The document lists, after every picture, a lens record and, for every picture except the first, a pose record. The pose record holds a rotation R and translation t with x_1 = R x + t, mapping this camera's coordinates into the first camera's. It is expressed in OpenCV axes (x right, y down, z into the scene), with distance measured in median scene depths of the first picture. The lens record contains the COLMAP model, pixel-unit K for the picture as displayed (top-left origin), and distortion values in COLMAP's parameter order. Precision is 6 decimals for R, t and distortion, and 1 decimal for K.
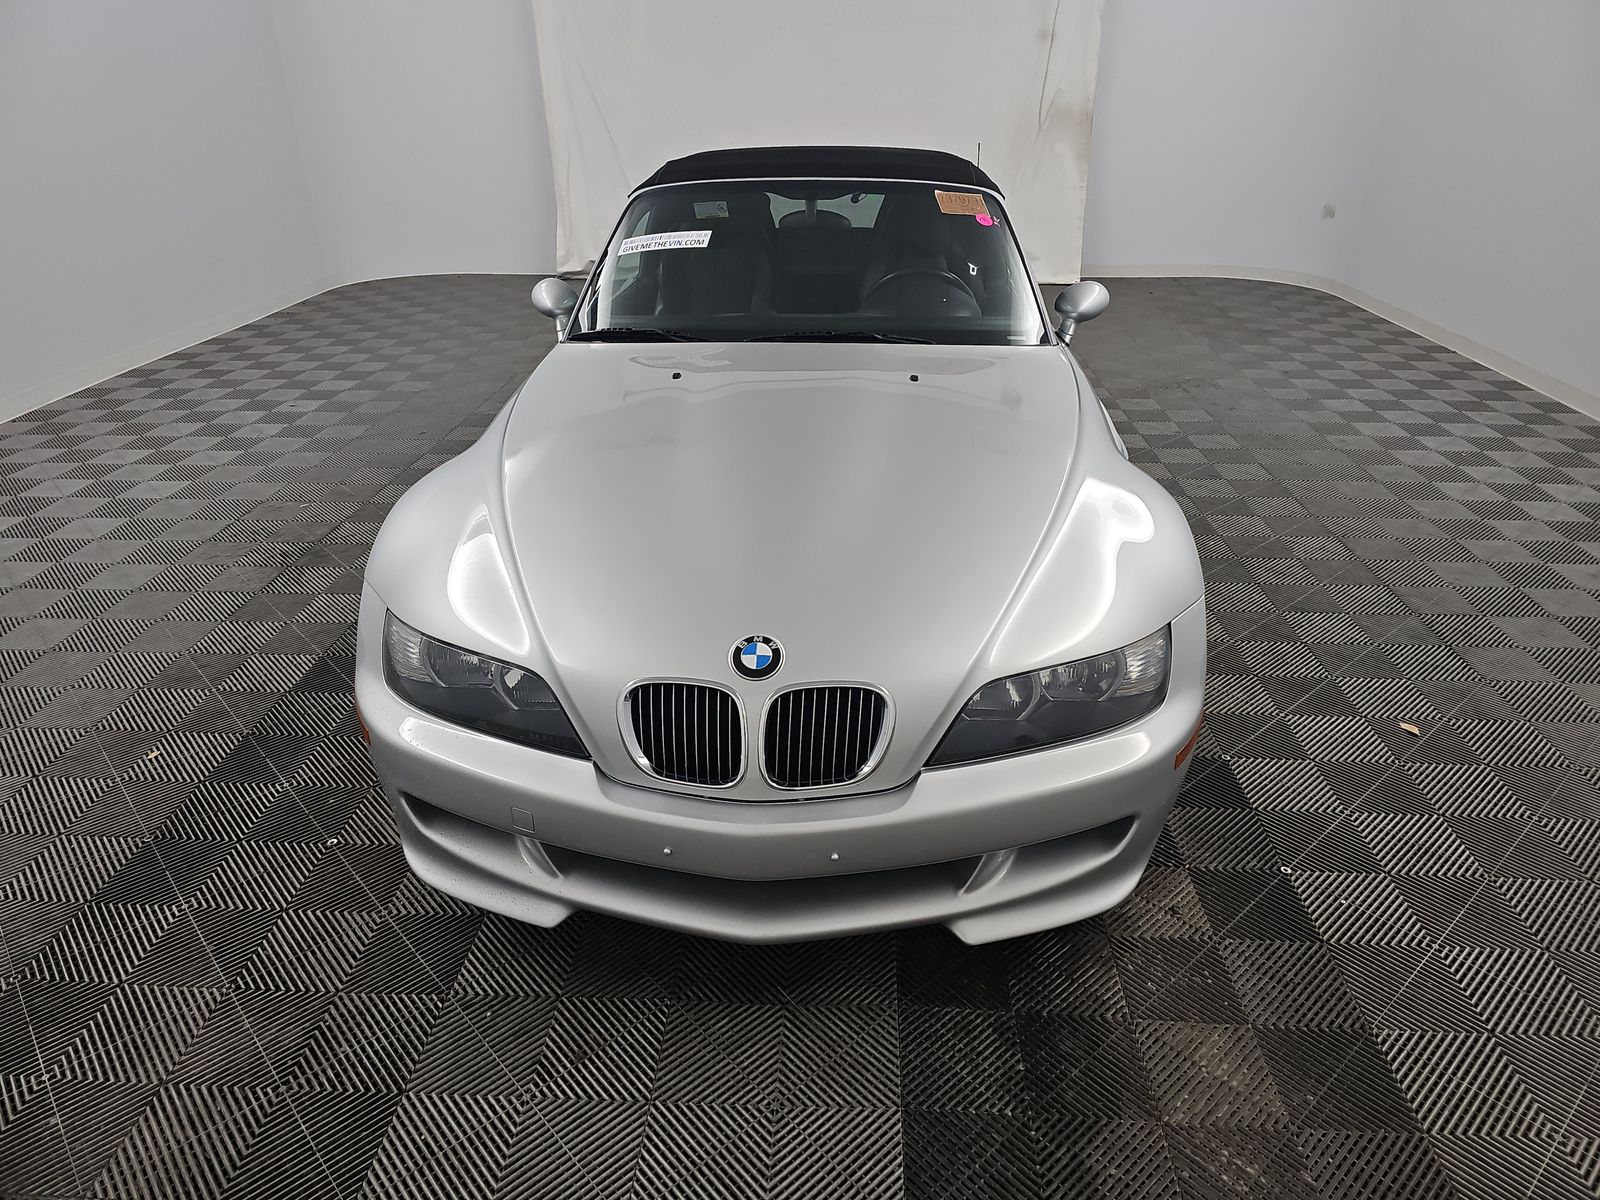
lens RADIAL K [[1068.3, 0, 807.9], [0, 1068.3, 602.0], [0, 0, 1]] dist [0.021570, -0.003932]
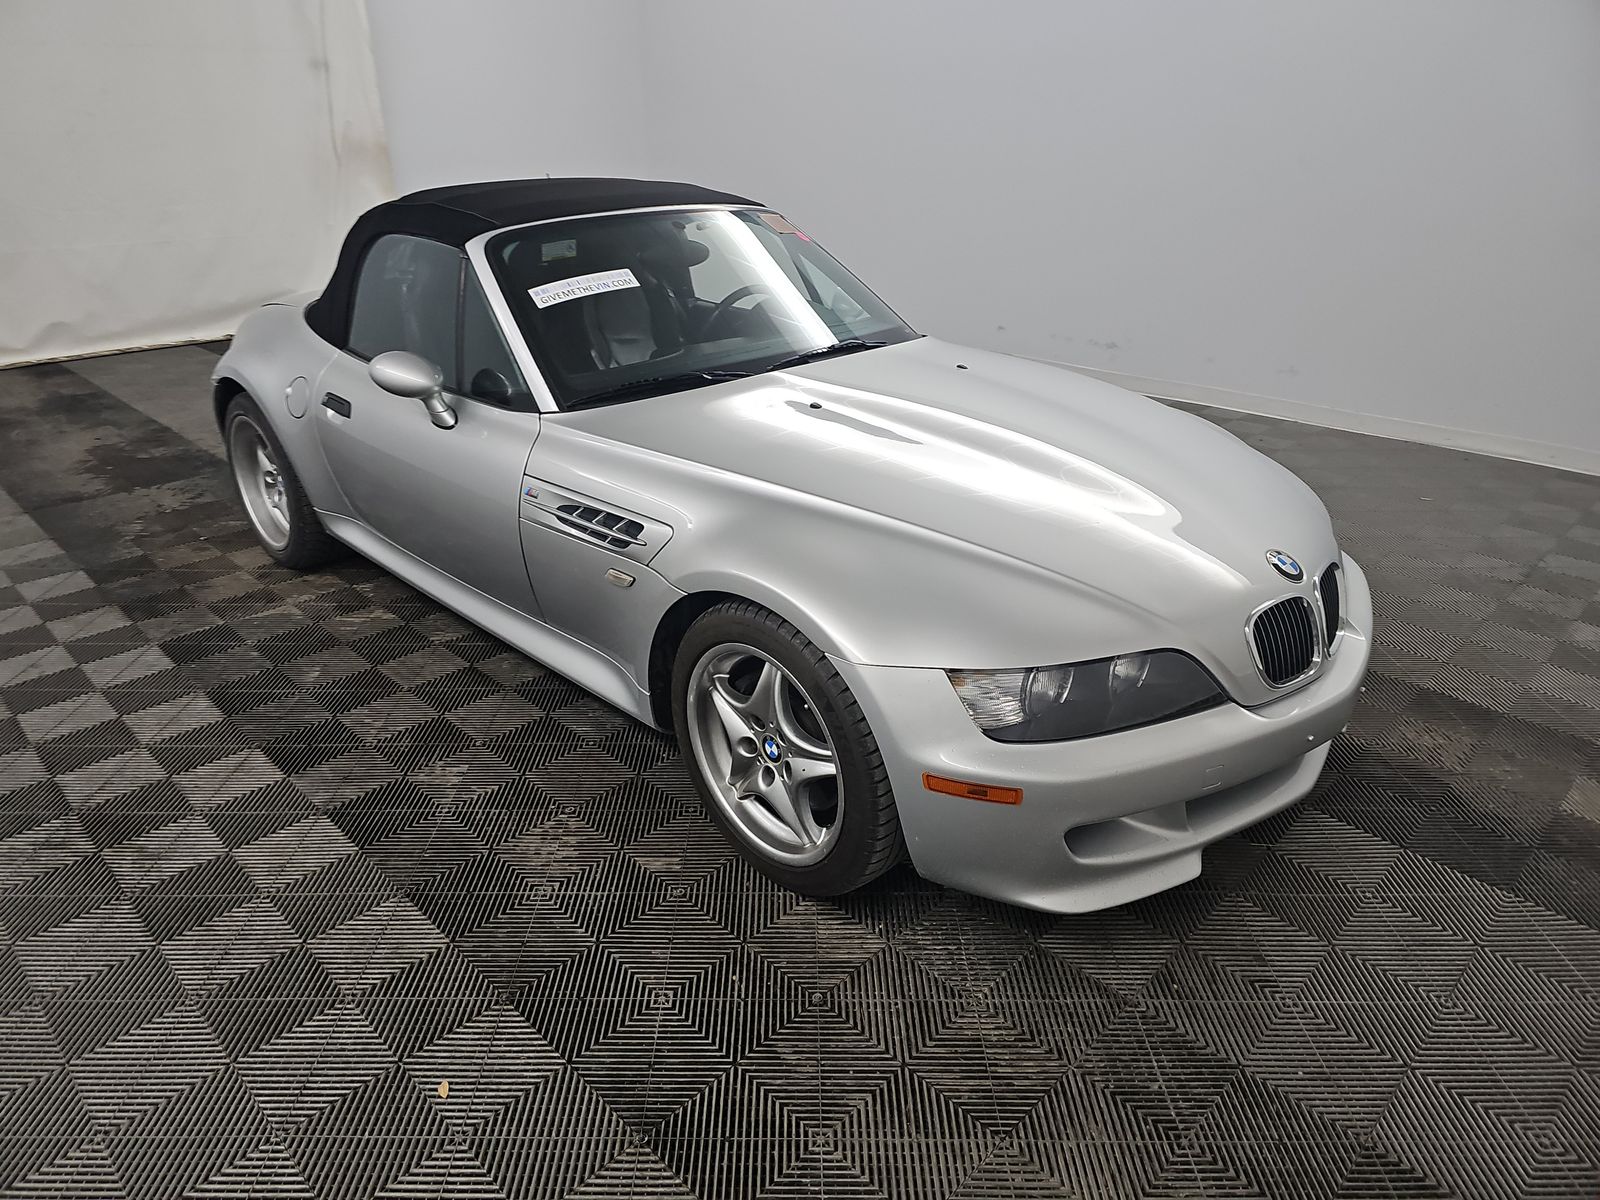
lens RADIAL K [[1068.3, 0, 807.9], [0, 1068.3, 602.0], [0, 0, 1]] dist [0.021570, -0.003932]
pose [[0.670685, -0.313535, 0.672218, -0.702024], [0.331745, 0.937370, 0.106219, -0.123628], [-0.663421, 0.151765, 0.732694, 0.259153]]
